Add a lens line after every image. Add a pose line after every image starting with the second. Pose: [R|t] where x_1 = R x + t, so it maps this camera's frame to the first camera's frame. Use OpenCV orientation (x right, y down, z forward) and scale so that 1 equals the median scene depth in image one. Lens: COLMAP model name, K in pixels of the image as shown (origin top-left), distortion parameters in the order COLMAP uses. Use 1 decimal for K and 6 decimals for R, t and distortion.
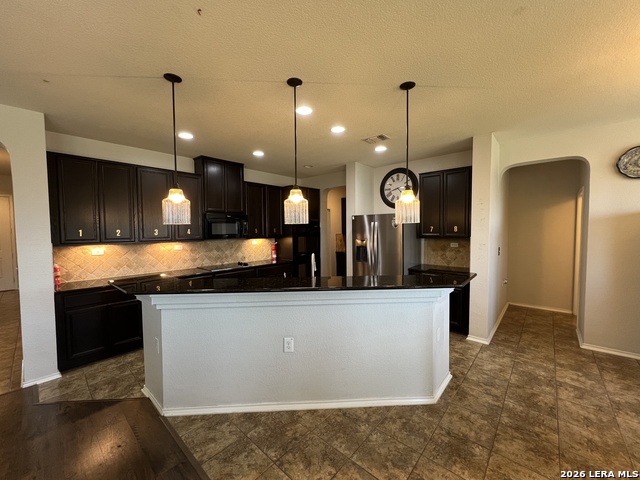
lens RADIAL K [[255.7, 0, 320.0], [0, 255.7, 240.0], [0, 0, 1]] dist [-0.001611, -0.000098]
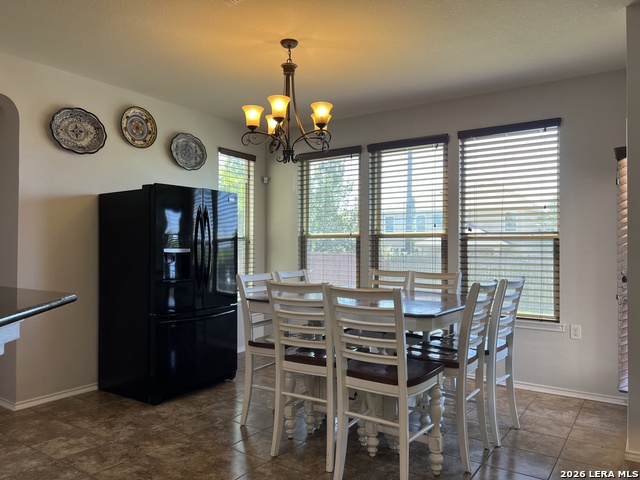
lens RADIAL K [[479.9, 0, 320.0], [0, 479.9, 240.0], [0, 0, 1]] dist [0.086140, -0.115871]
pose [[-0.123362, 0.019688, 0.992166, -0.266792], [0.044631, 0.998902, -0.014273, 0.076839], [-0.991358, 0.042521, -0.124106, 0.482883]]
